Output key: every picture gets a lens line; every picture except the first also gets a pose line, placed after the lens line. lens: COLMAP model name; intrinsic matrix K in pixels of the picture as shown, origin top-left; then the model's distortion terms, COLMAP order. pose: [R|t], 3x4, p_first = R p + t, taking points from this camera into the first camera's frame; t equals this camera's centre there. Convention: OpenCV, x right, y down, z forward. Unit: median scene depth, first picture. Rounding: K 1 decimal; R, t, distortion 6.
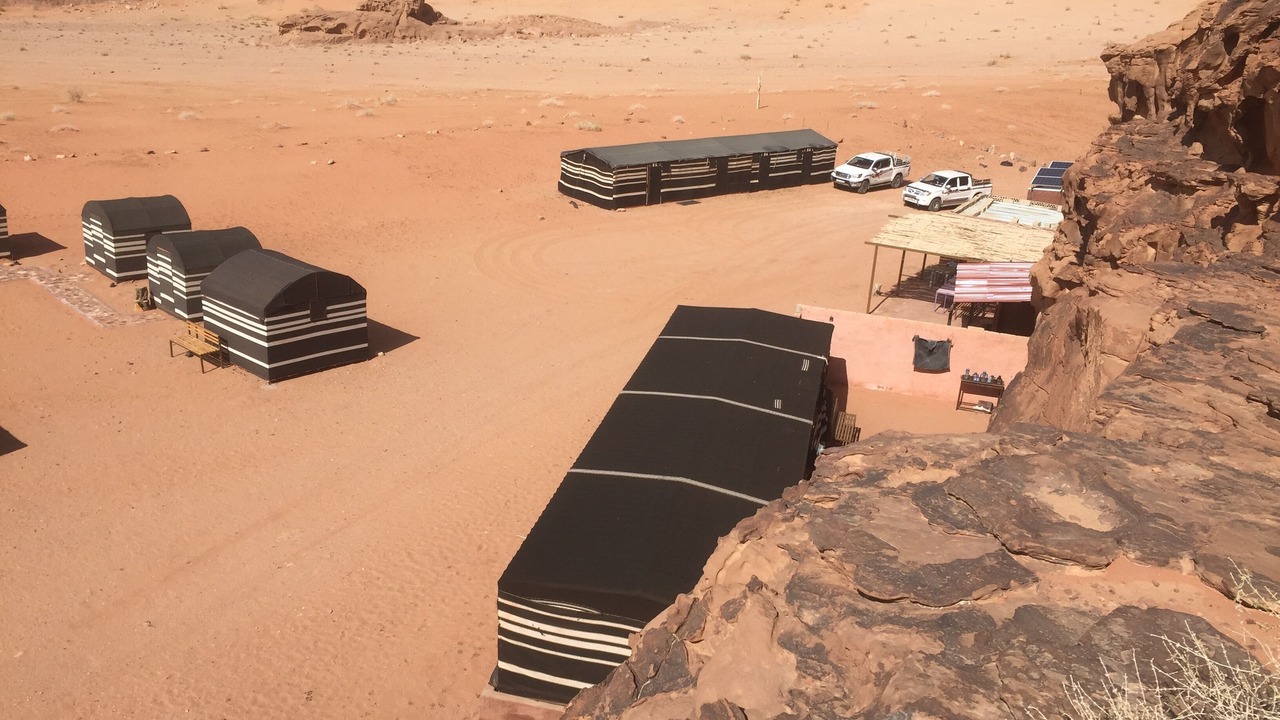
lens RADIAL K [[1087.4, 0, 634.1], [0, 1087.4, 358.6], [0, 0, 1]] dist [0.091724, -0.115989]
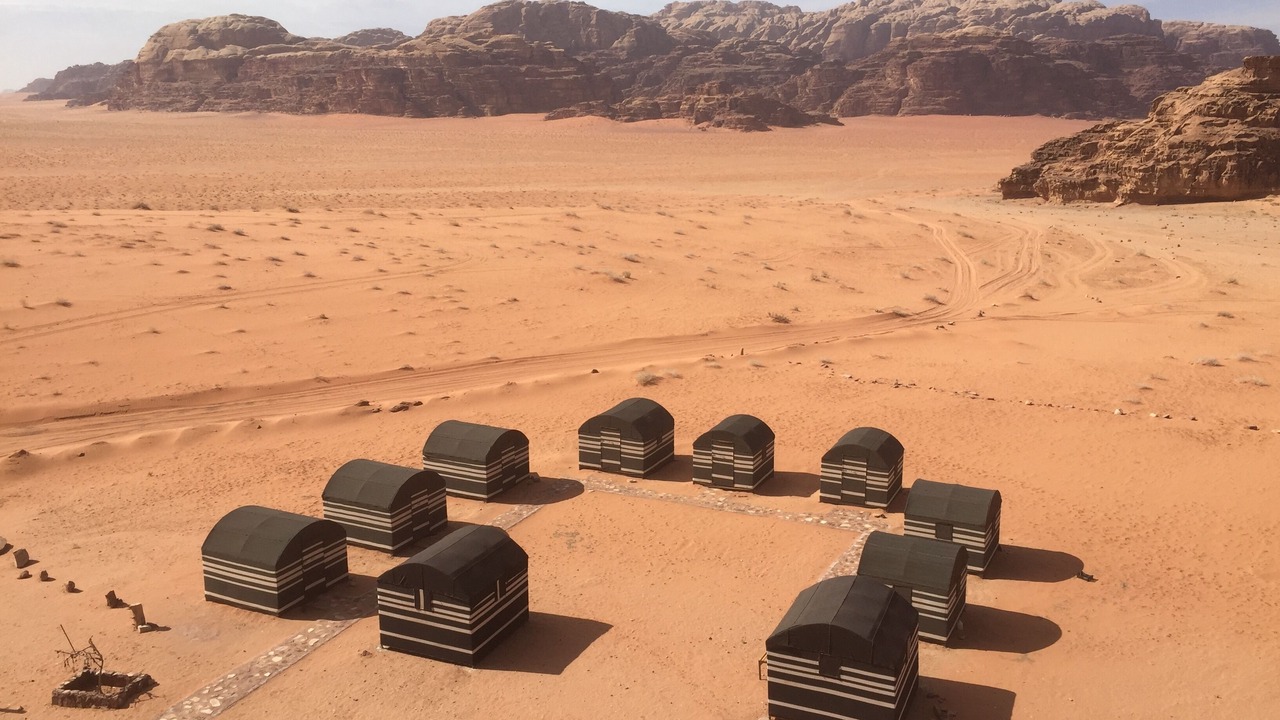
lens RADIAL K [[1090.0, 0, 634.5], [0, 1090.0, 362.5], [0, 0, 1]] dist [0.082647, -0.093865]
pose [[0.284829, 0.141368, -0.948097, 0.257144], [-0.283595, 0.957217, 0.057530, -0.154110], [0.915667, 0.252489, 0.312734, 0.276103]]
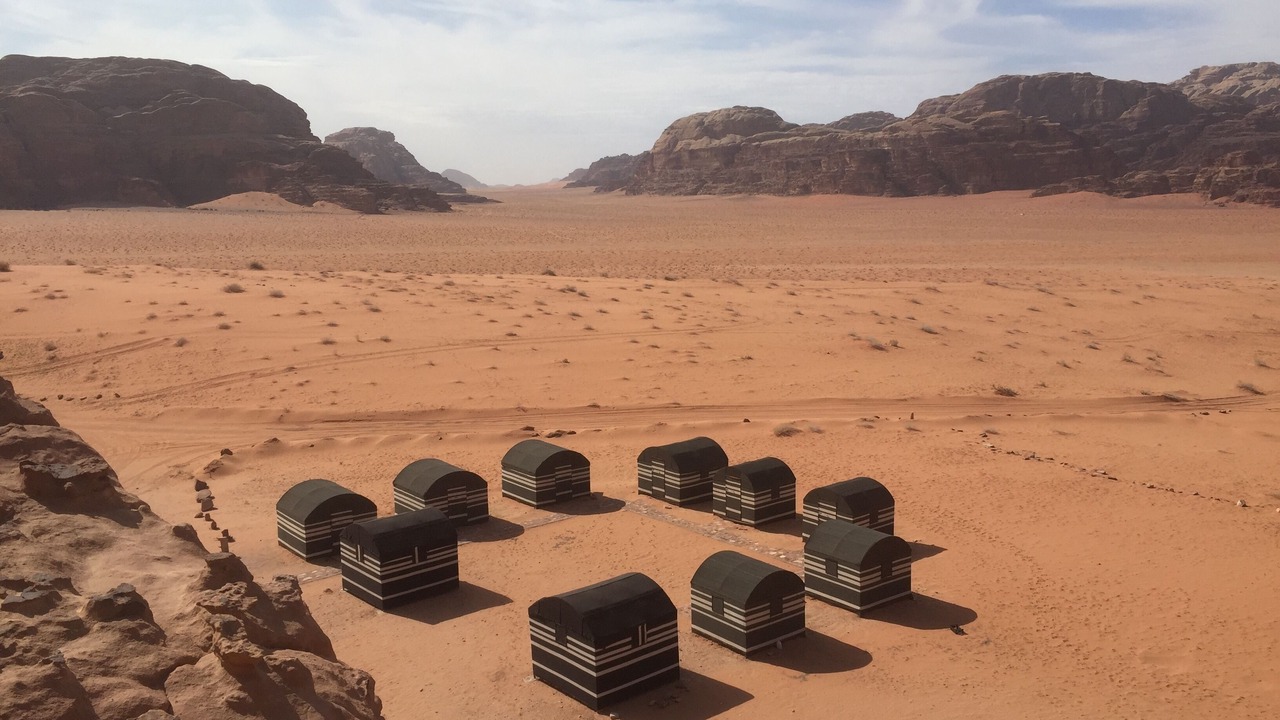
lens RADIAL K [[1090.0, 0, 634.5], [0, 1090.0, 362.5], [0, 0, 1]] dist [0.082647, -0.093865]
pose [[-0.143103, 0.078857, -0.986561, 0.390595], [-0.314343, 0.941585, 0.120858, -0.237906], [0.938461, 0.327414, -0.109956, 0.590047]]
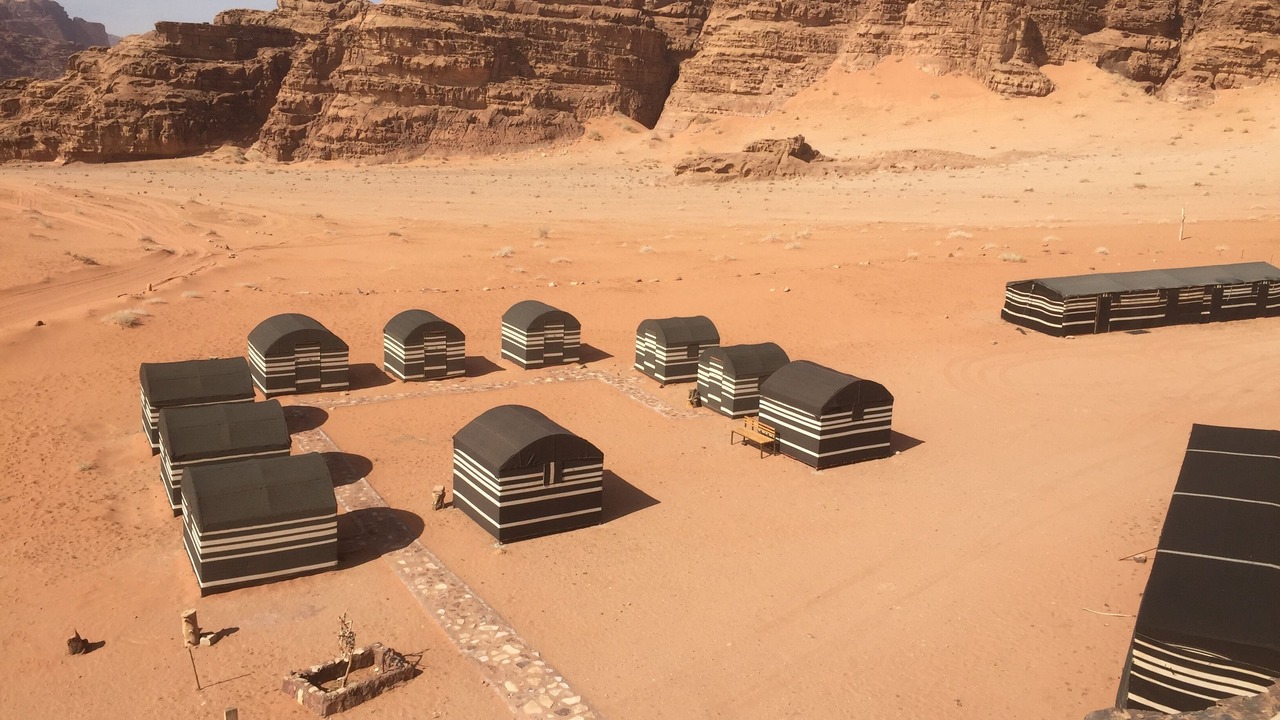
lens RADIAL K [[1087.4, 0, 634.1], [0, 1087.4, 358.6], [0, 0, 1]] dist [0.091724, -0.115989]
pose [[0.953078, 0.033518, -0.300863, -0.088216], [-0.067543, 0.992343, -0.103410, 0.020680], [0.295093, 0.118878, 0.948044, -0.117631]]
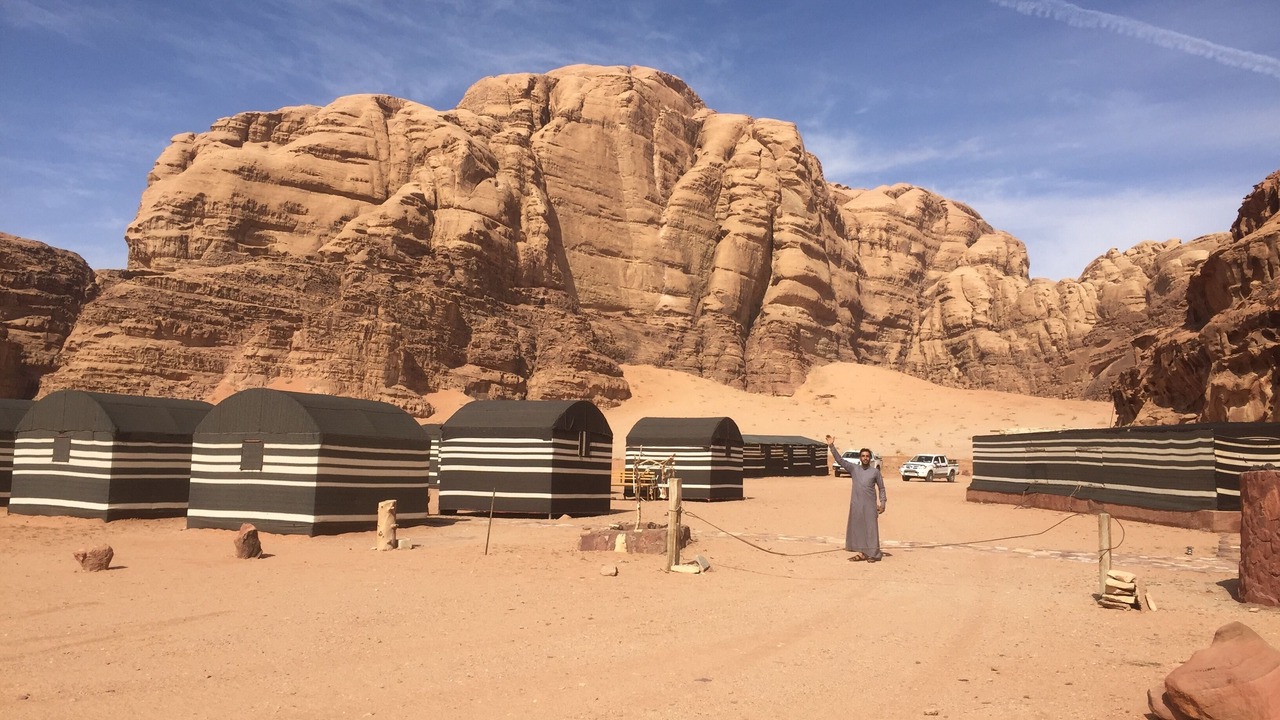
lens RADIAL K [[1090.0, 0, 634.5], [0, 1090.0, 362.5], [0, 0, 1]] dist [0.082647, -0.093865]
pose [[0.962091, -0.021531, 0.271878, -0.395074], [0.128962, 0.914305, -0.383948, 0.180884], [-0.240312, 0.404455, 0.882421, -0.068867]]
